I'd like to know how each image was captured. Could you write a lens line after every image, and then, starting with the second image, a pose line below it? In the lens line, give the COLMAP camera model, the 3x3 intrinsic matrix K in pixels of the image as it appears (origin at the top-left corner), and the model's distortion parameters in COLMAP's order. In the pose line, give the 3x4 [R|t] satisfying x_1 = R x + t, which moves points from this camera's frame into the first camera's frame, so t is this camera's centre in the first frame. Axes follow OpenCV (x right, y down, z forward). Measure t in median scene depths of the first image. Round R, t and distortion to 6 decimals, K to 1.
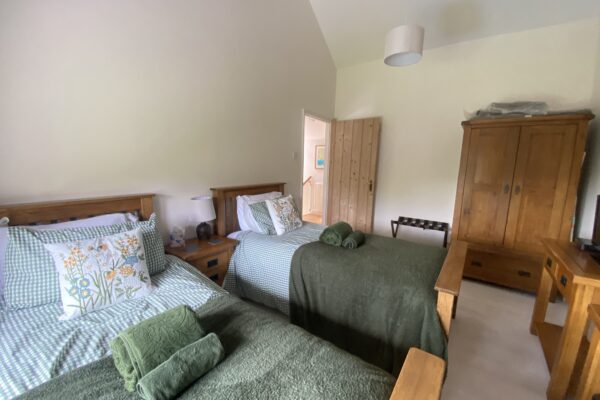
lens RADIAL K [[241.9, 0, 297.2], [0, 241.9, 202.4], [0, 0, 1]] dist [0.015478, -0.018233]
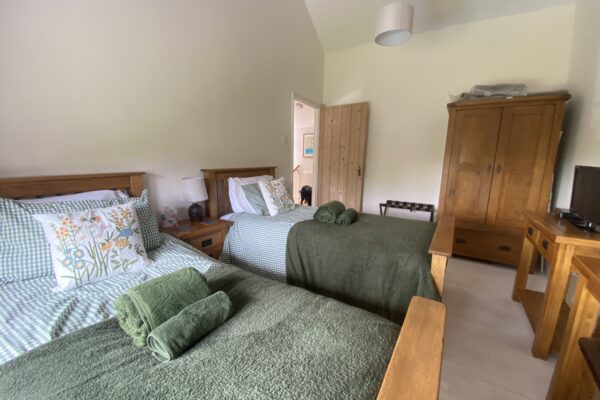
lens RADIAL K [[241.9, 0, 298.1], [0, 241.9, 200.4], [0, 0, 1]] dist [0.015478, -0.018233]
pose [[0.998118, -0.016127, 0.059172, -0.040866], [0.014755, 0.999614, 0.023537, 0.073435], [-0.059529, -0.022619, 0.997970, -0.004794]]
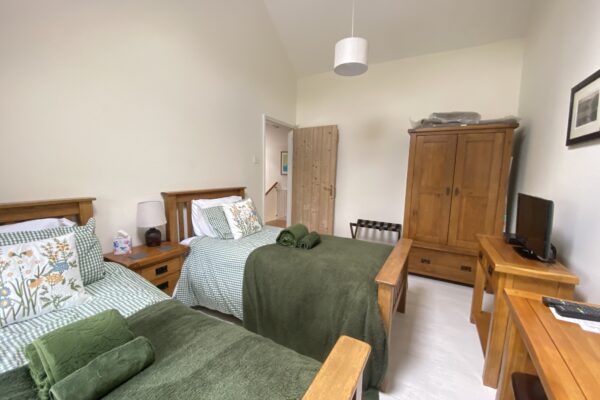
lens RADIAL K [[241.9, 0, 294.6], [0, 241.9, 201.4], [0, 0, 1]] dist [0.015478, -0.018233]
pose [[0.993391, -0.012280, 0.114123, 0.076119], [0.016058, 0.999351, -0.032249, 0.024744], [-0.113653, 0.033869, 0.992943, -0.016259]]
